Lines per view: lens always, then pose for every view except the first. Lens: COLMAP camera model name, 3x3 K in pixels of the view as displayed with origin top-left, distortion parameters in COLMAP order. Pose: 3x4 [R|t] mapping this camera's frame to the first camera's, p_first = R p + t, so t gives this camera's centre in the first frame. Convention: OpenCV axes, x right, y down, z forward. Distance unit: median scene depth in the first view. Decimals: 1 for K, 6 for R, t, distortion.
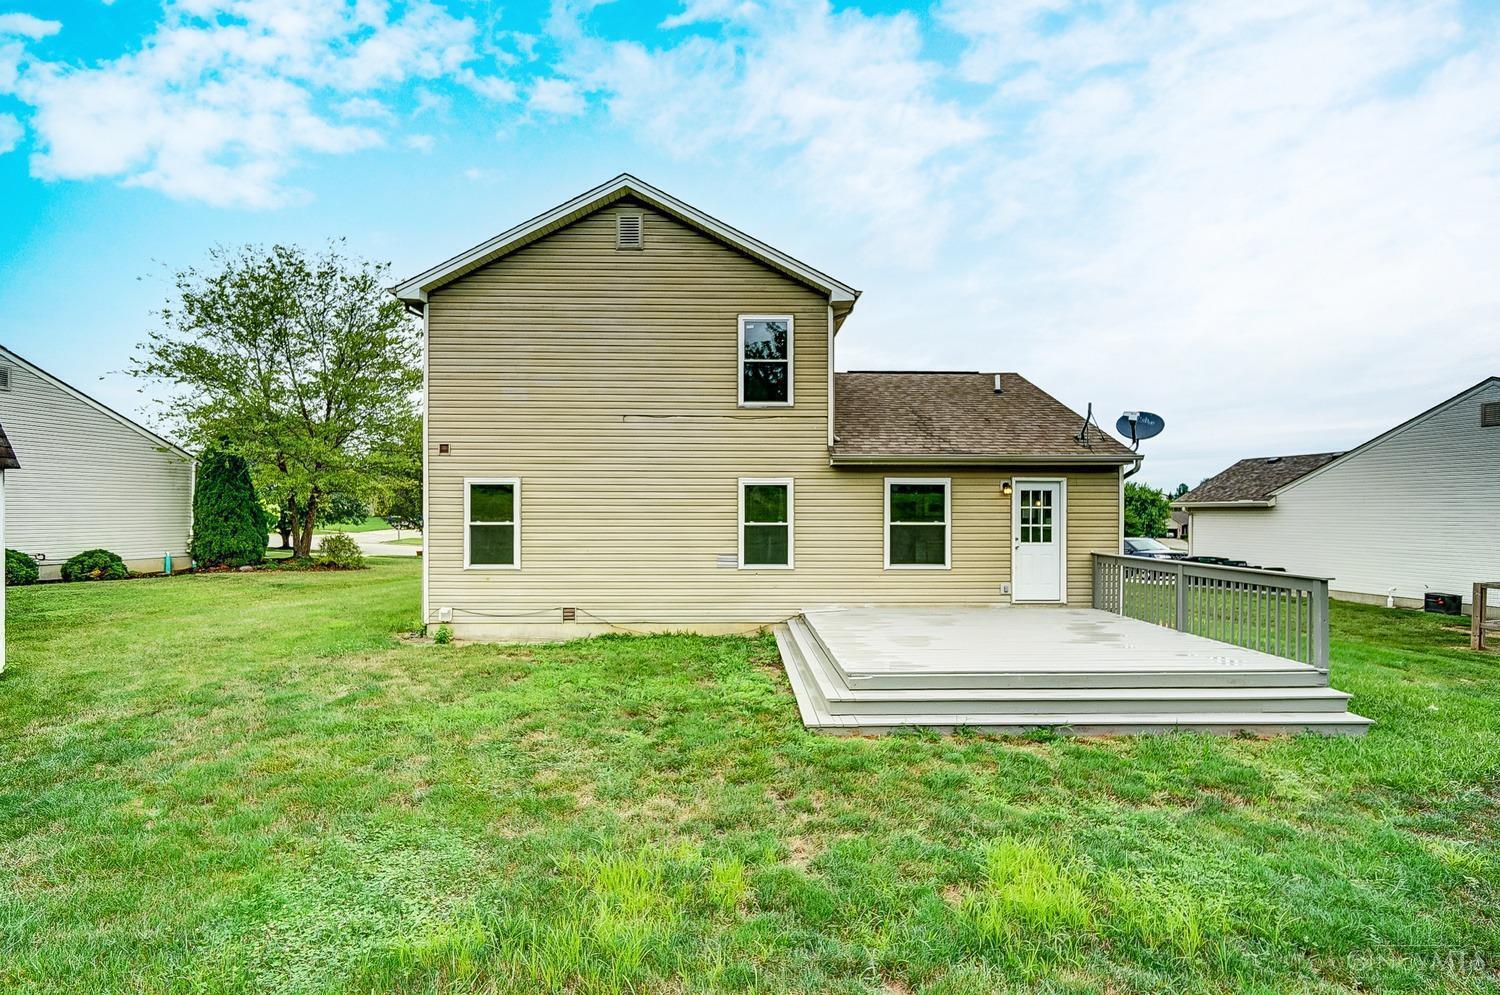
lens RADIAL K [[685.2, 0, 750.9], [0, 685.2, 490.2], [0, 0, 1]] dist [-0.034699, 0.017590]
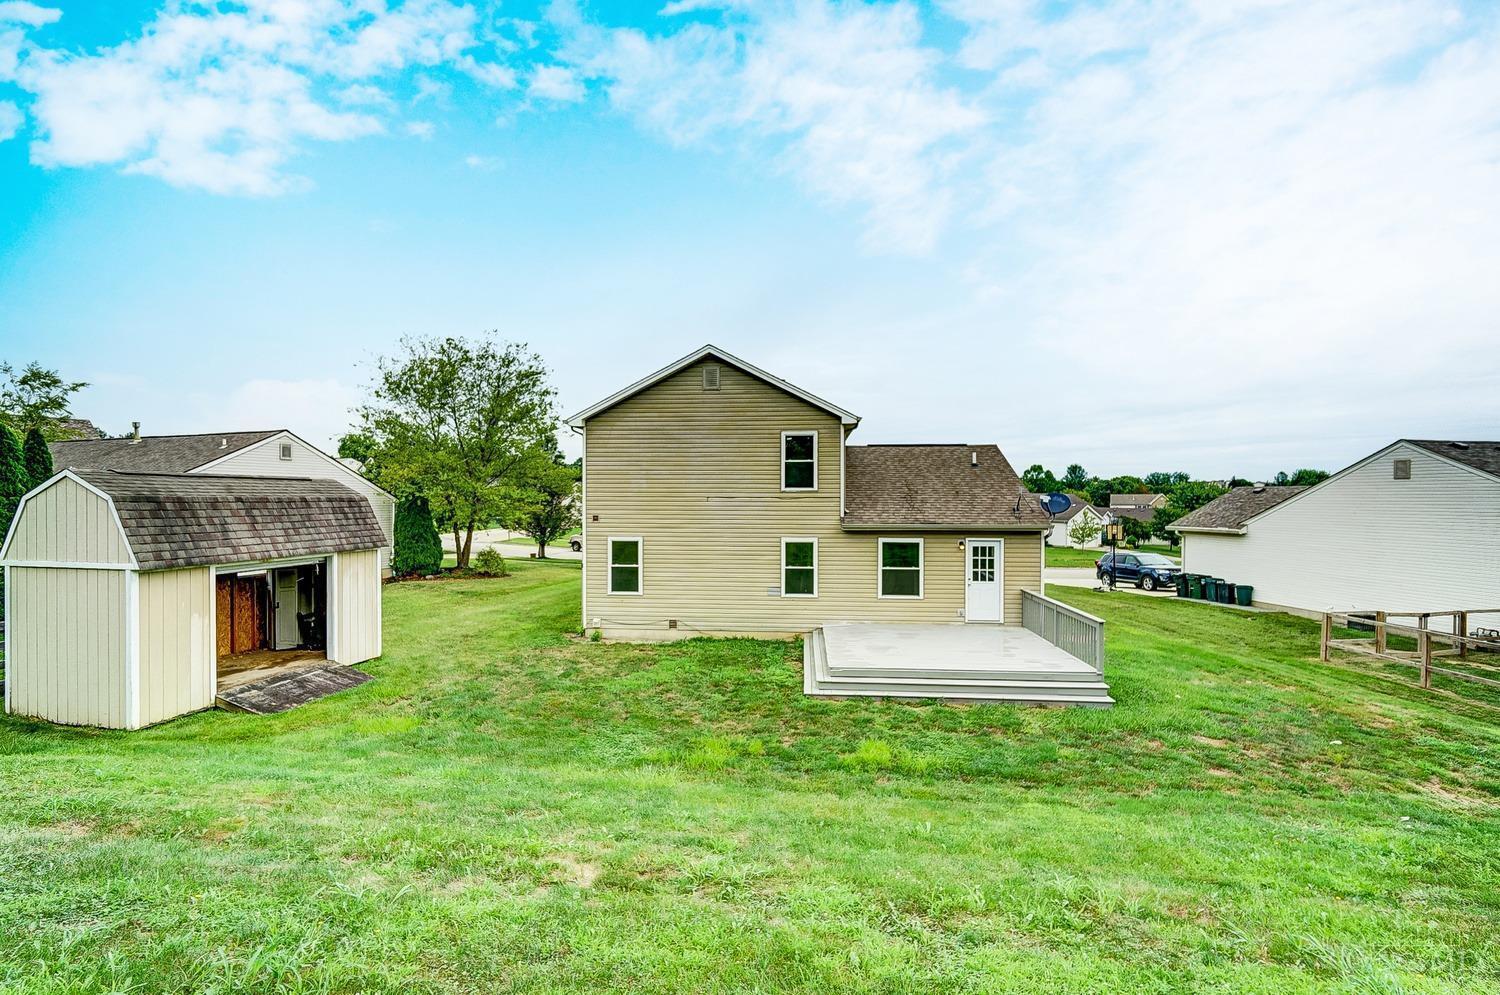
lens RADIAL K [[685.2, 0, 750.9], [0, 685.2, 490.2], [0, 0, 1]] dist [-0.034699, 0.017590]
pose [[0.994553, 0.000731, -0.104230, 0.076661], [0.001296, 0.999811, 0.019378, -0.160026], [0.104225, -0.019408, 0.994364, -0.550908]]
